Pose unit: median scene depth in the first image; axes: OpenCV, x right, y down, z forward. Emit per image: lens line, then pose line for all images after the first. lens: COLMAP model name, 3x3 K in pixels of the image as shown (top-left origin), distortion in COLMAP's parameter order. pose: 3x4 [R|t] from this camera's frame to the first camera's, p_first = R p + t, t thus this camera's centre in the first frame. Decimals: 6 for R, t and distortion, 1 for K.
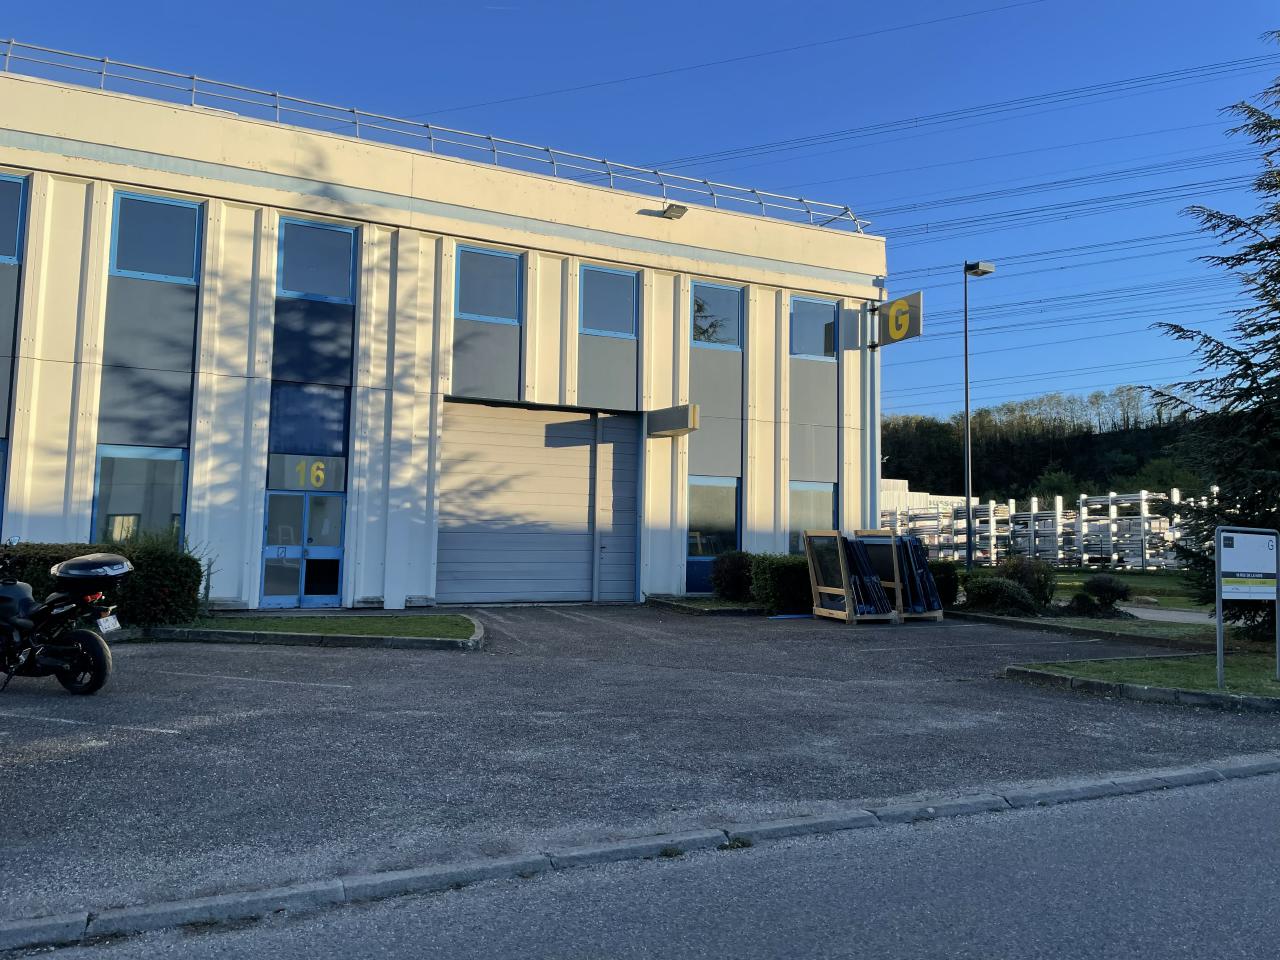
lens RADIAL K [[956.7, 0, 643.1], [0, 956.7, 462.6], [0, 0, 1]] dist [0.101895, -0.122466]
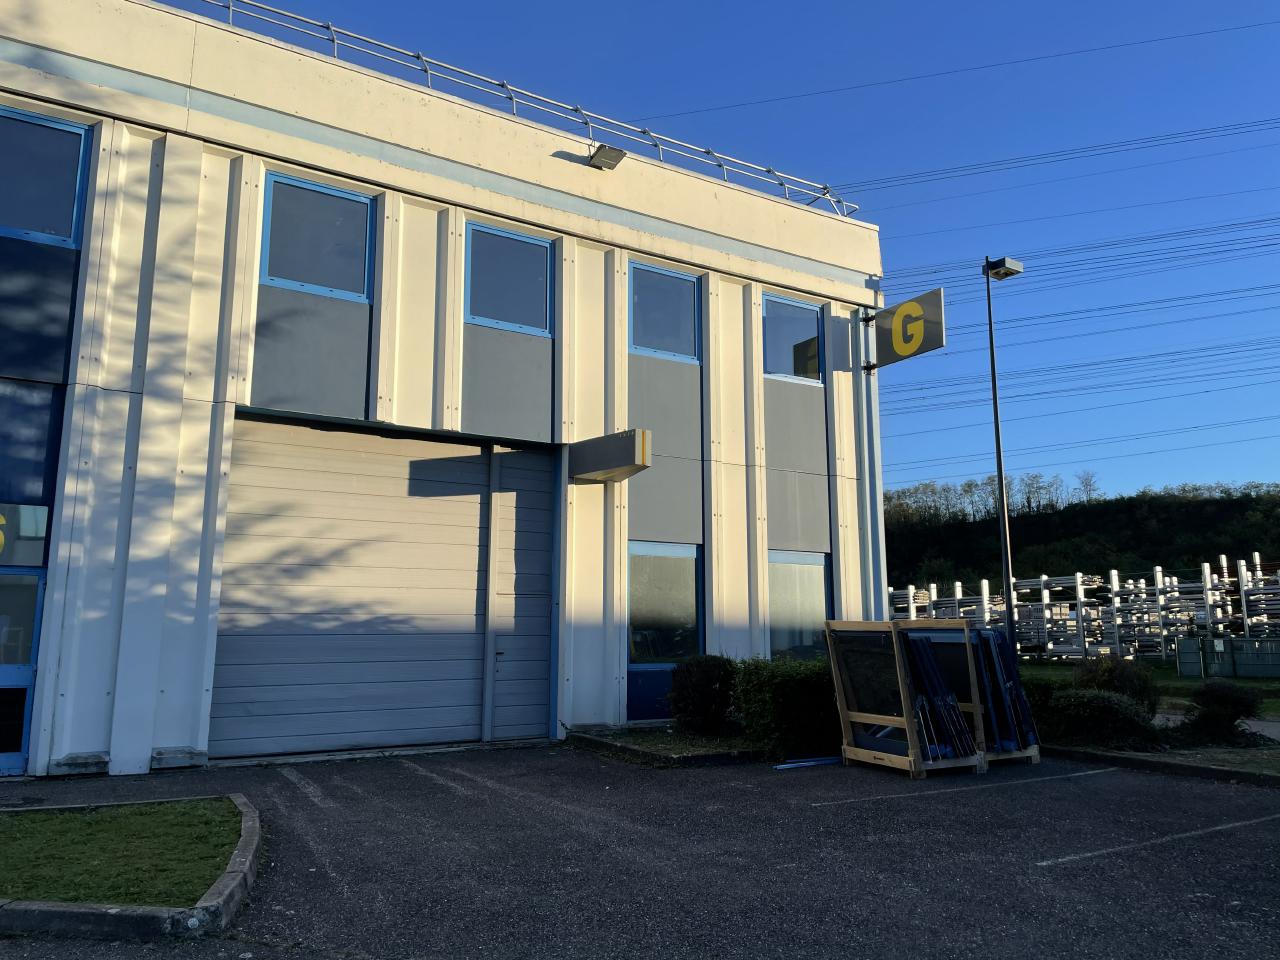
lens RADIAL K [[986.4, 0, 651.9], [0, 986.4, 466.5], [0, 0, 1]] dist [0.099151, -0.136596]
pose [[0.991706, 0.004241, 0.128457, -0.028942], [0.006863, 0.996282, -0.085877, 0.023572], [-0.128344, 0.086046, 0.987990, 0.353530]]
